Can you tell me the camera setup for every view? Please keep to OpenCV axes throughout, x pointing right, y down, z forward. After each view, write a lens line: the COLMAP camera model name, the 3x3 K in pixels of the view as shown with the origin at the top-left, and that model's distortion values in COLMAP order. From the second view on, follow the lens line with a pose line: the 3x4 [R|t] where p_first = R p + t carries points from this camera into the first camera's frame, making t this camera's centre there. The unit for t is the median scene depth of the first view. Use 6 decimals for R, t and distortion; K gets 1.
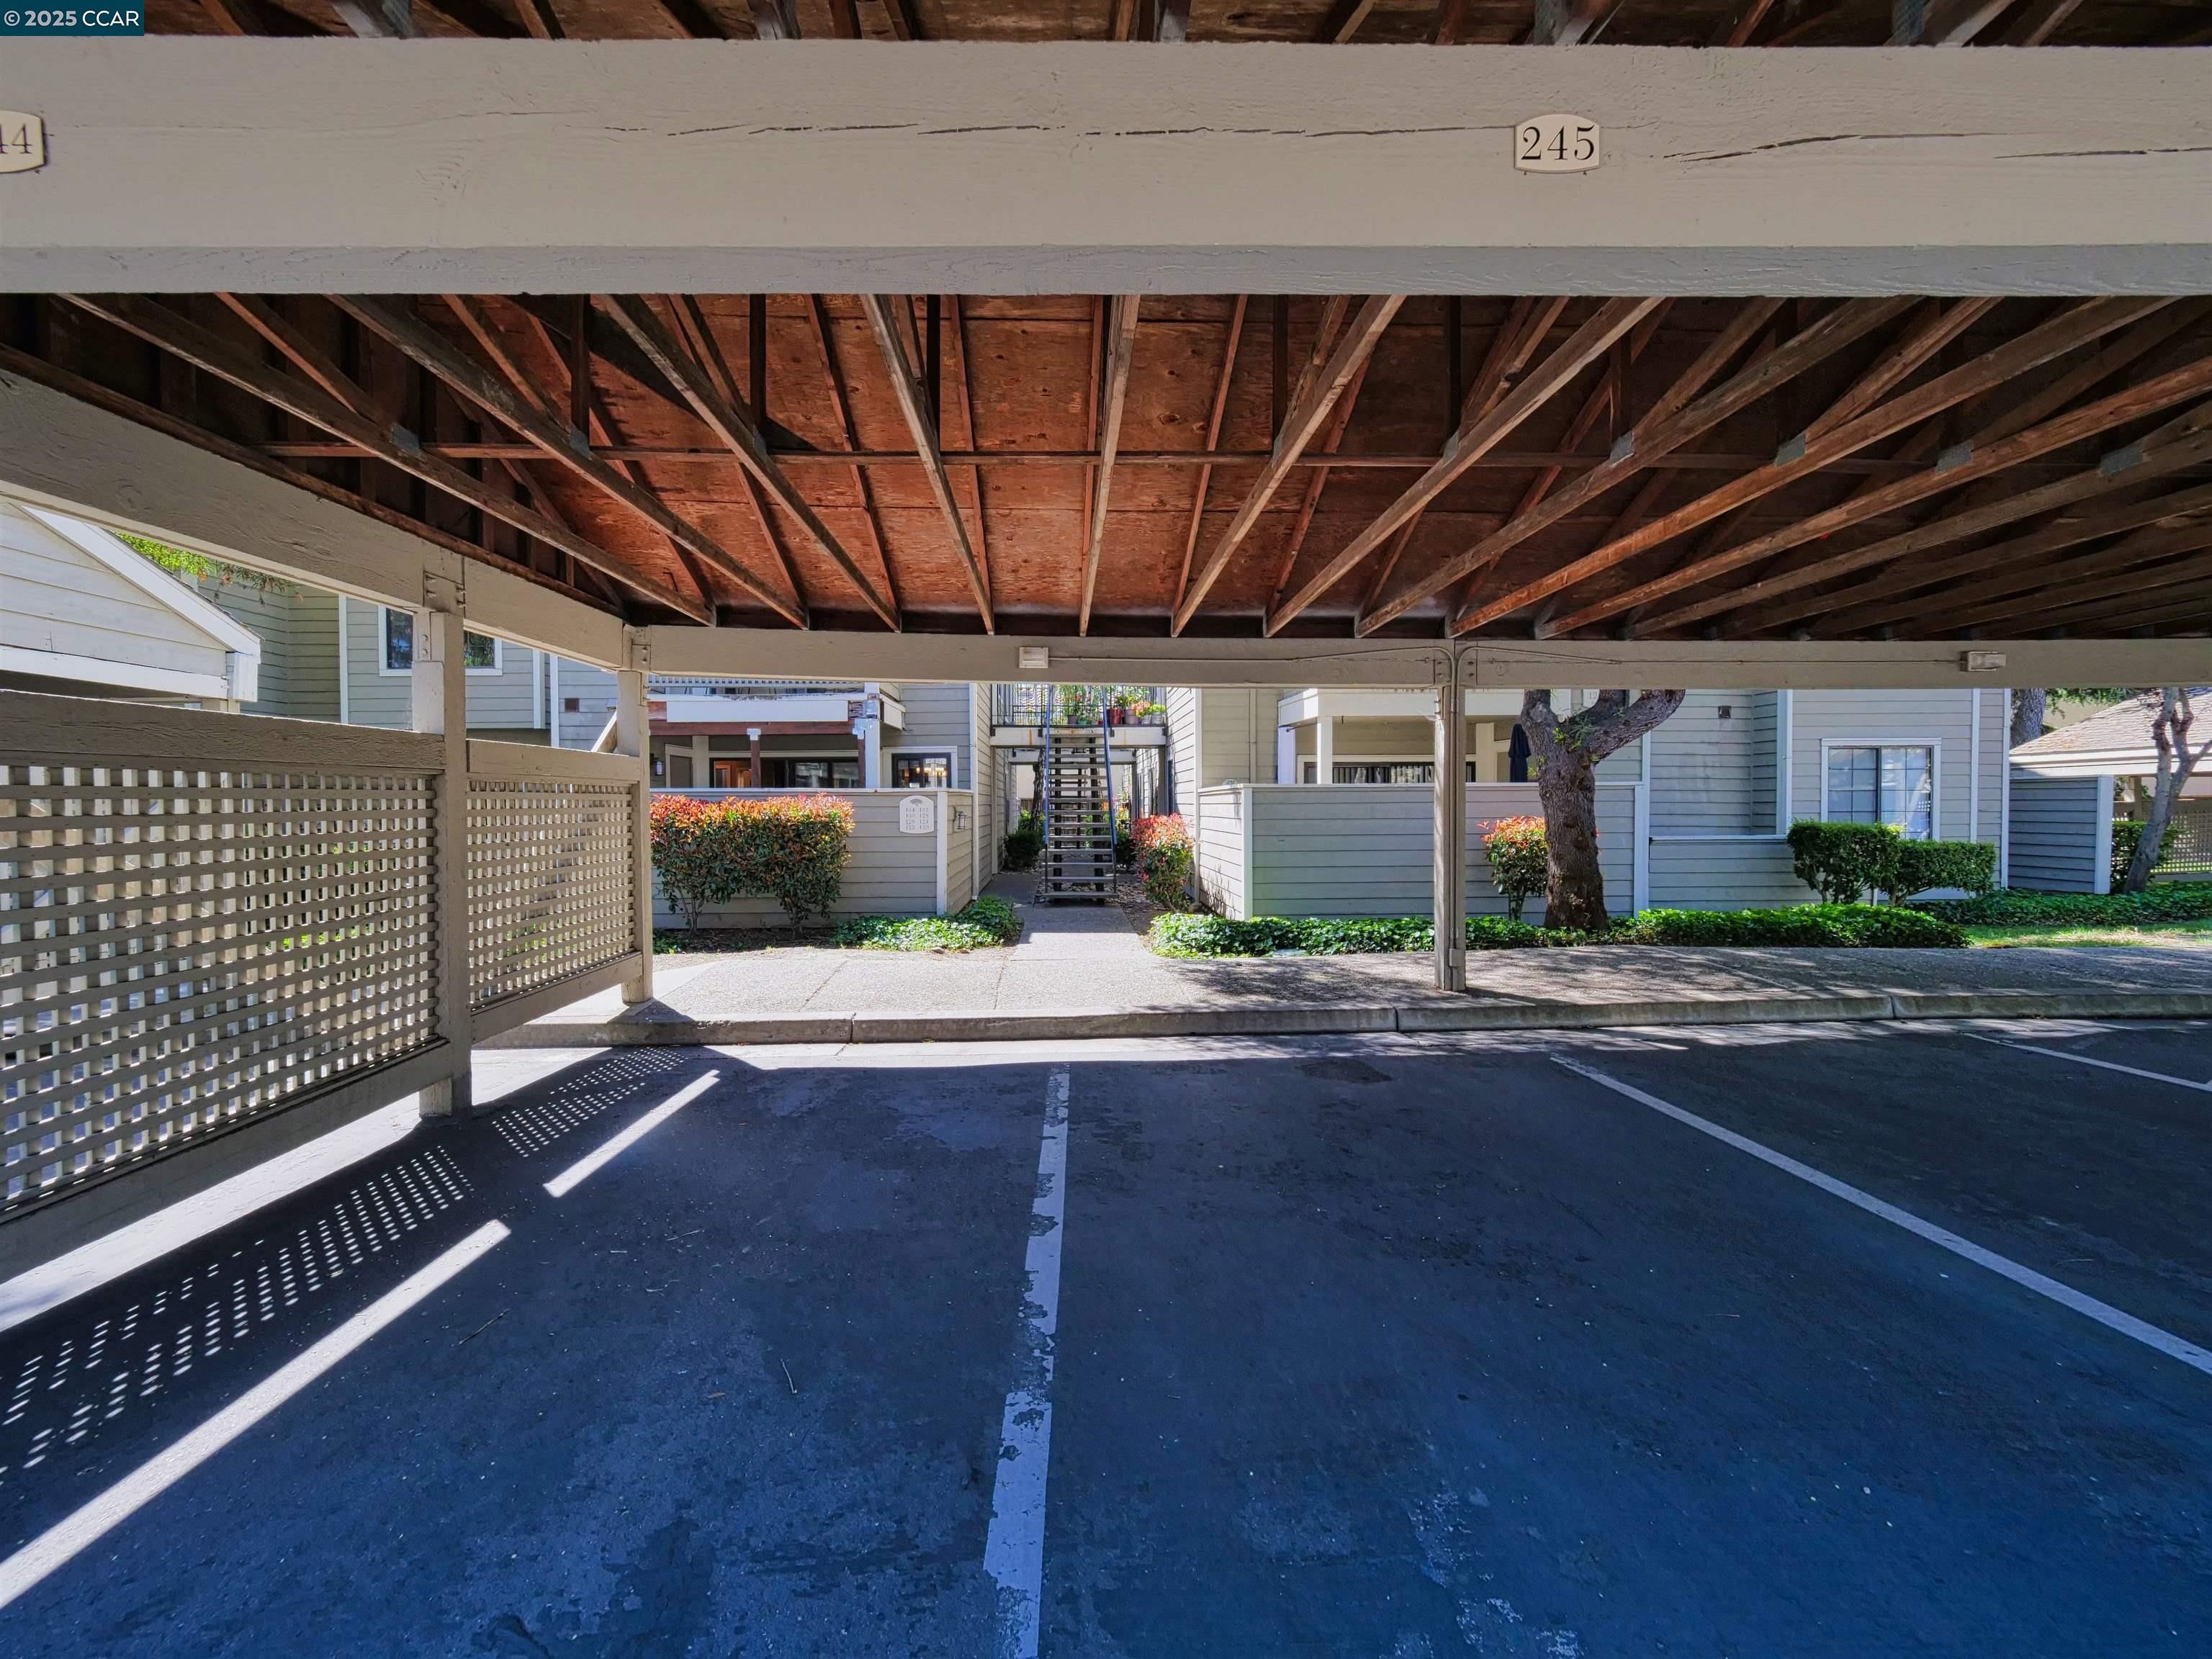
lens RADIAL K [[943.3, 0, 1070.5], [0, 943.3, 820.6], [0, 0, 1]] dist [-0.003145, 0.002527]
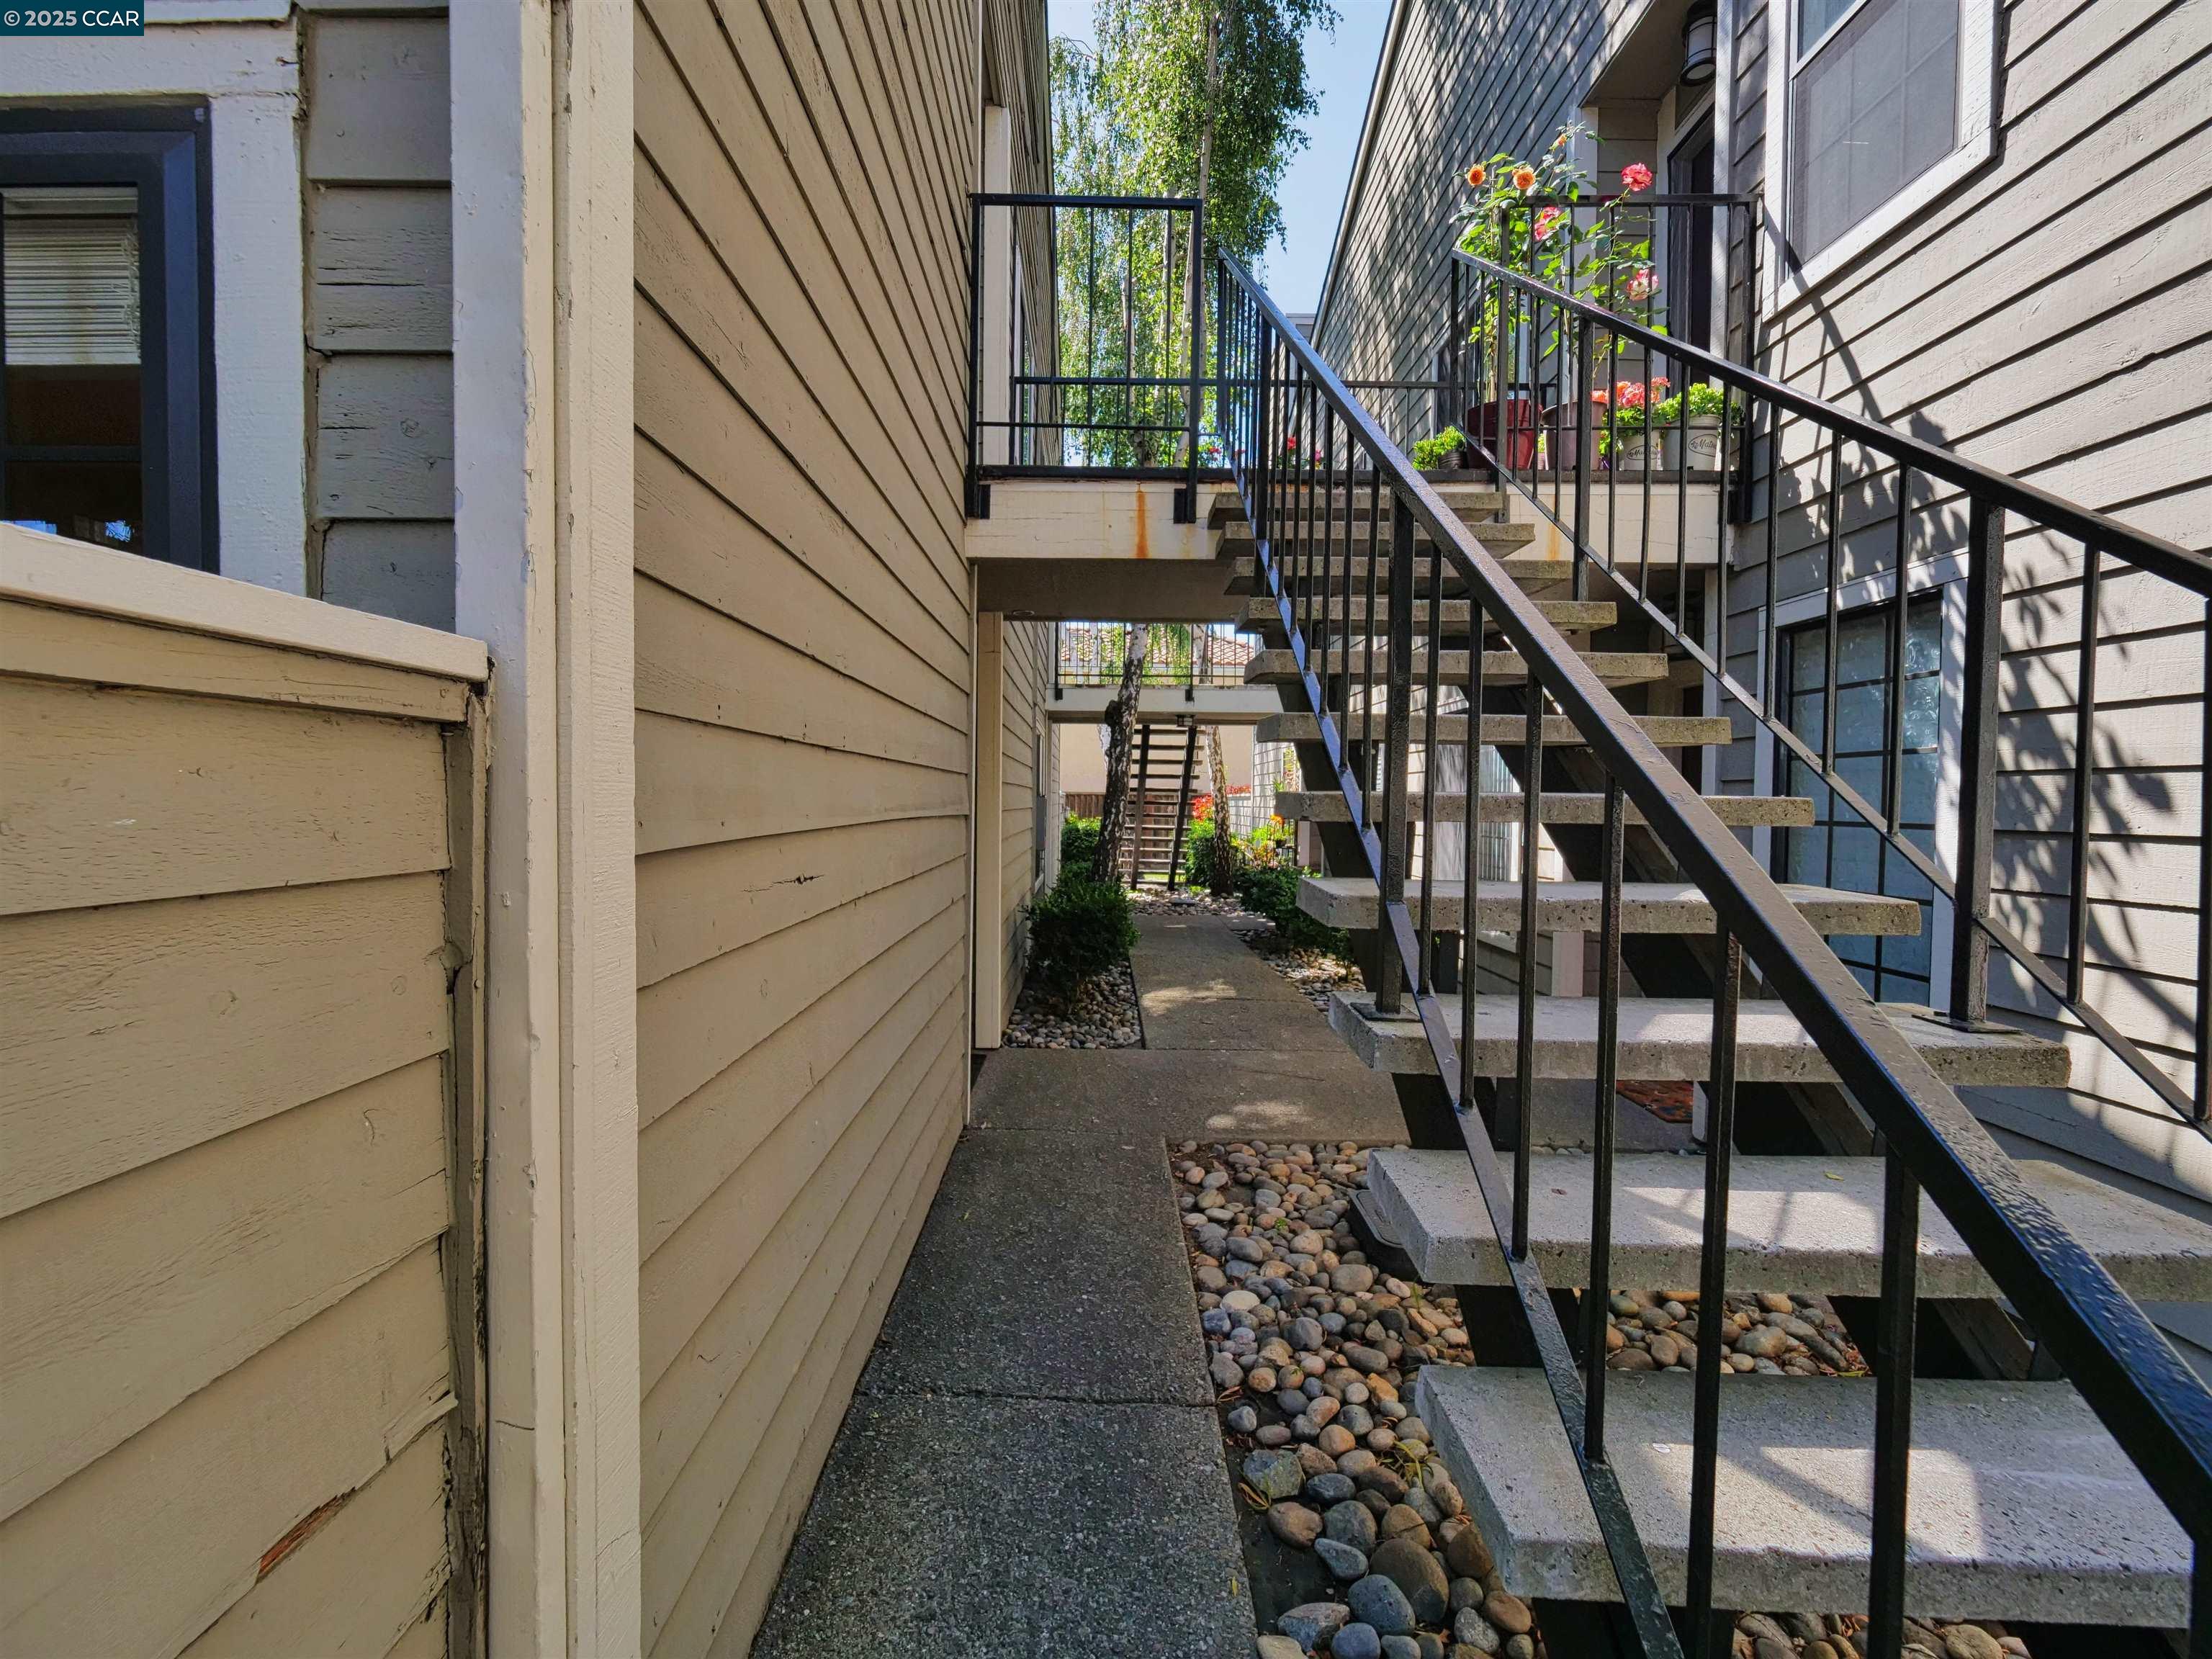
lens RADIAL K [[943.3, 0, 1070.5], [0, 943.3, 820.6], [0, 0, 1]] dist [-0.003145, 0.002527]
pose [[0.999162, 0.017998, -0.036775, -0.077506], [-0.017815, 0.999827, 0.005291, -0.026688], [0.036864, -0.004632, 0.999310, 1.197258]]
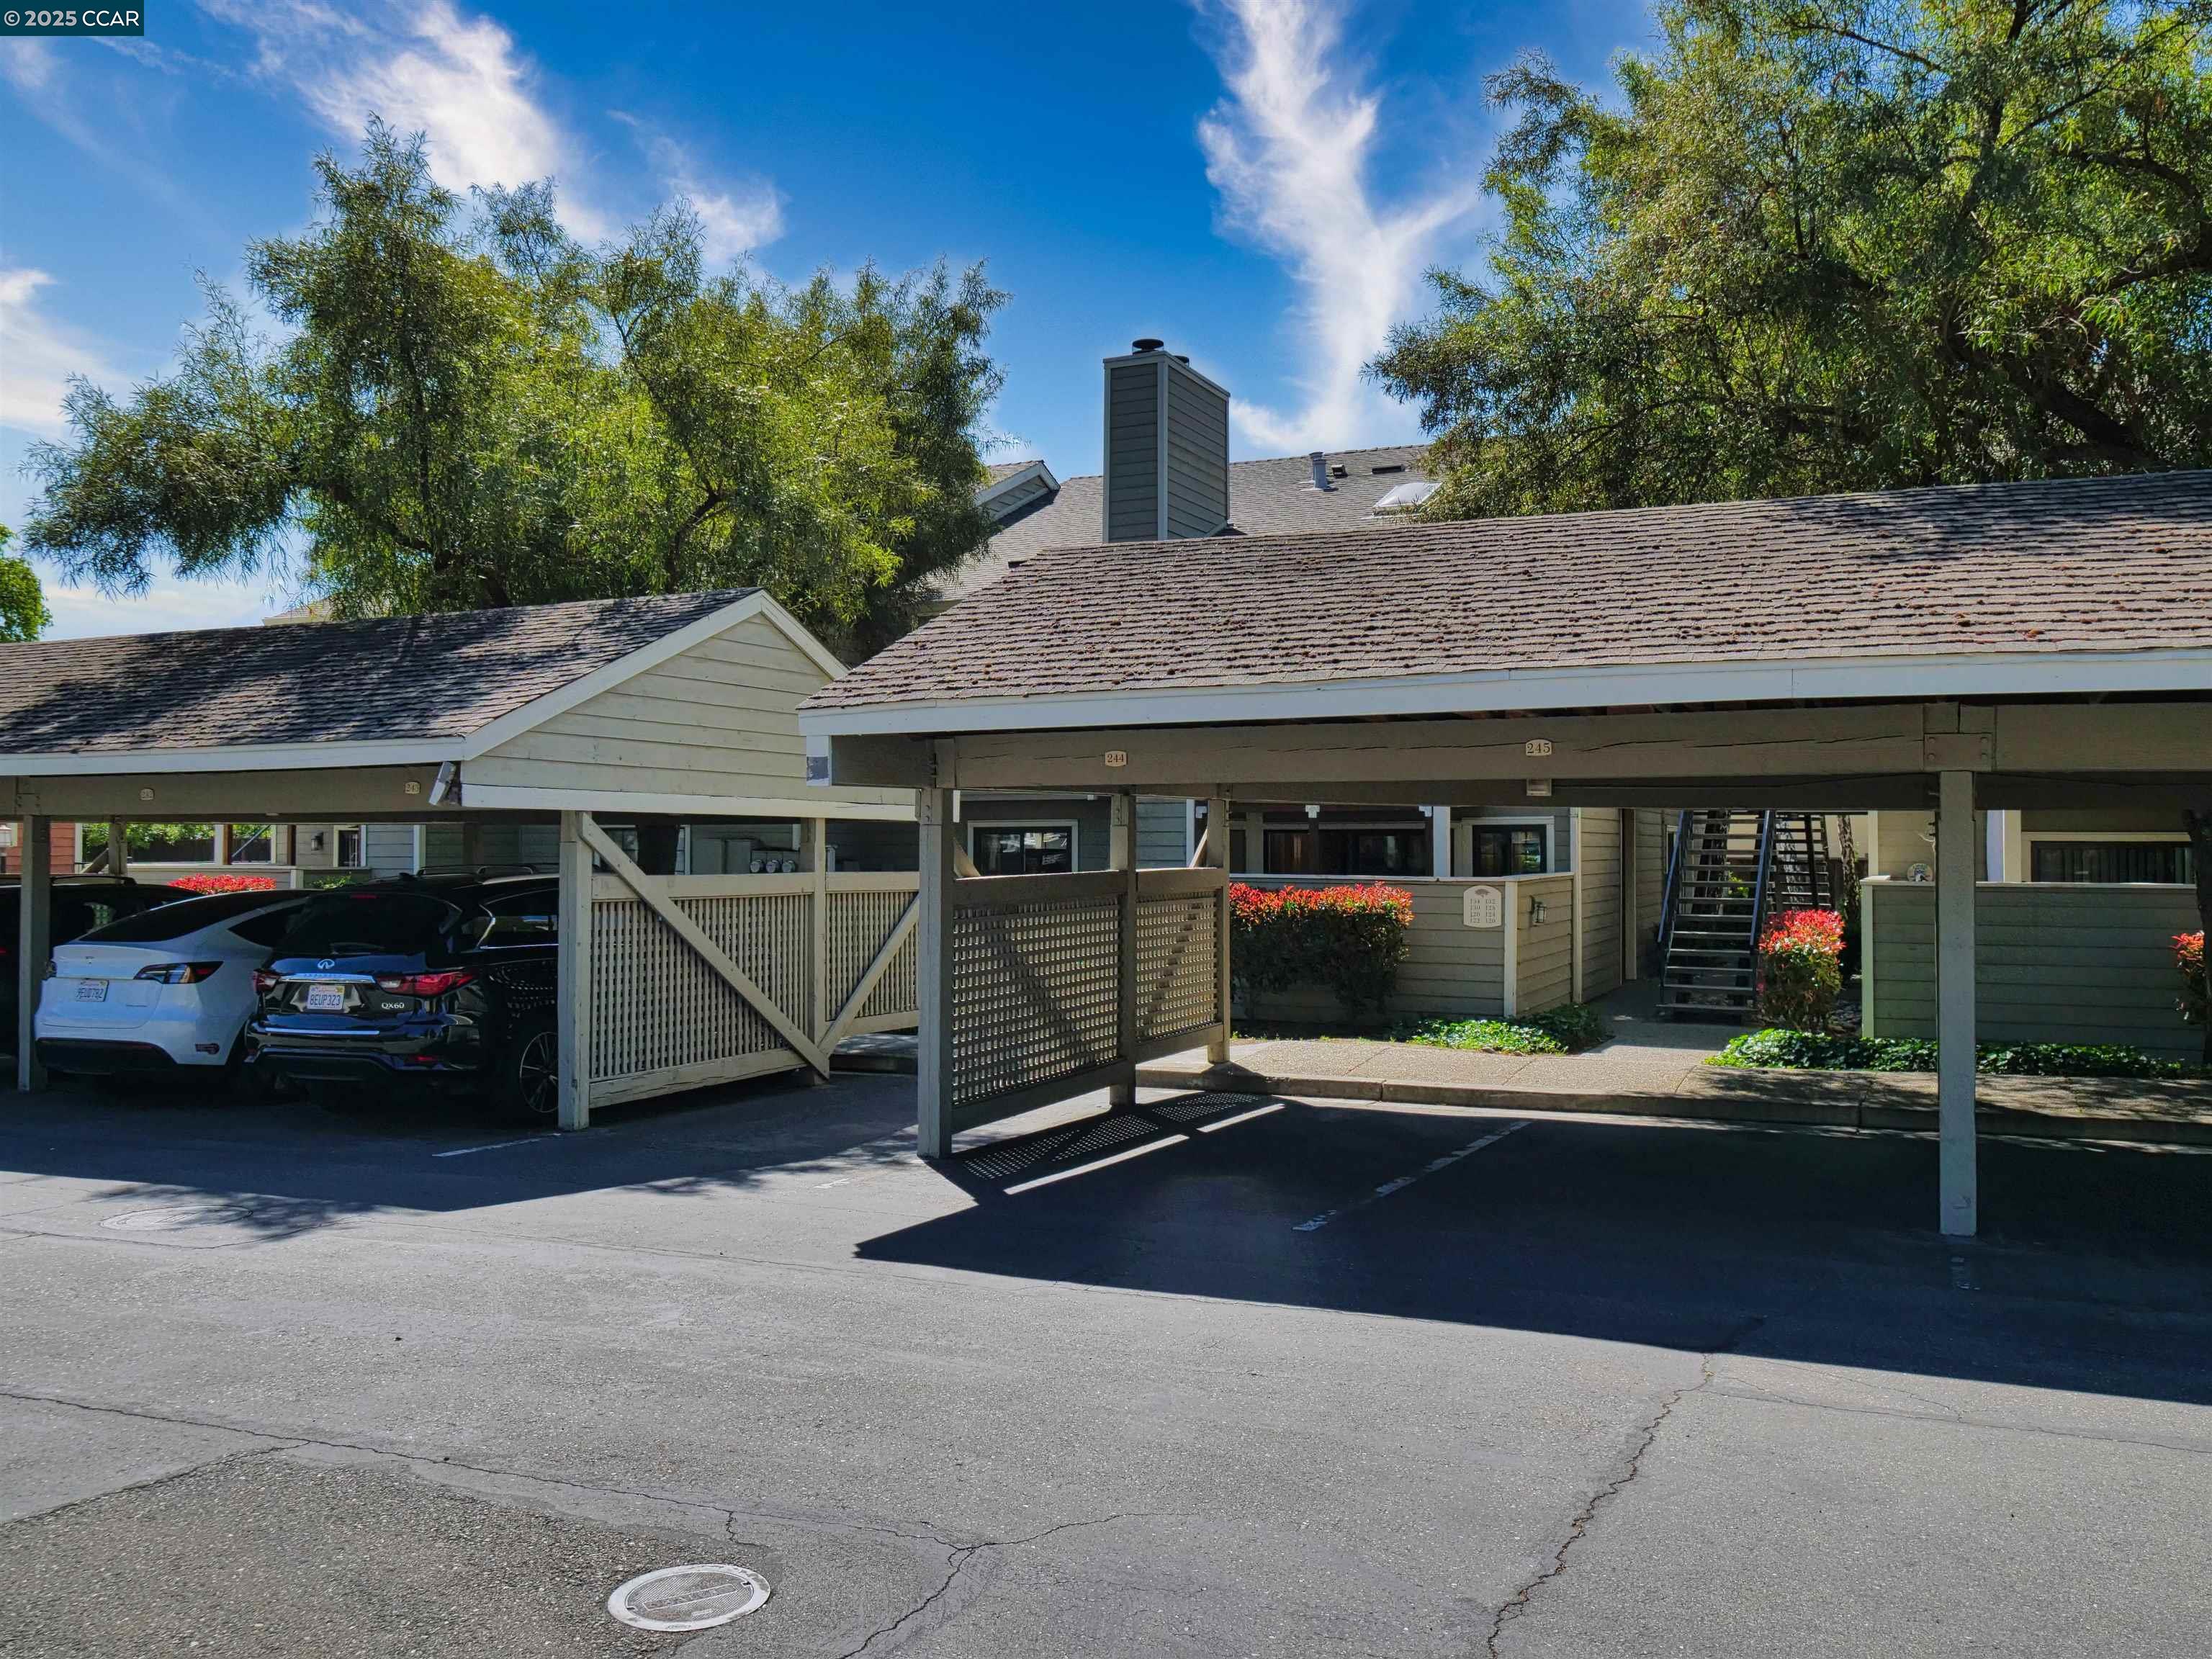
lens RADIAL K [[1812.6, 0, 1042.3], [0, 1812.6, 826.3], [0, 0, 1]] dist [-0.002171, -0.008614]
pose [[0.889791, 0.003617, -0.456354, 0.253498], [-0.015717, 0.999618, -0.022721, -0.037102], [0.456097, 0.027389, 0.889508, -0.741266]]
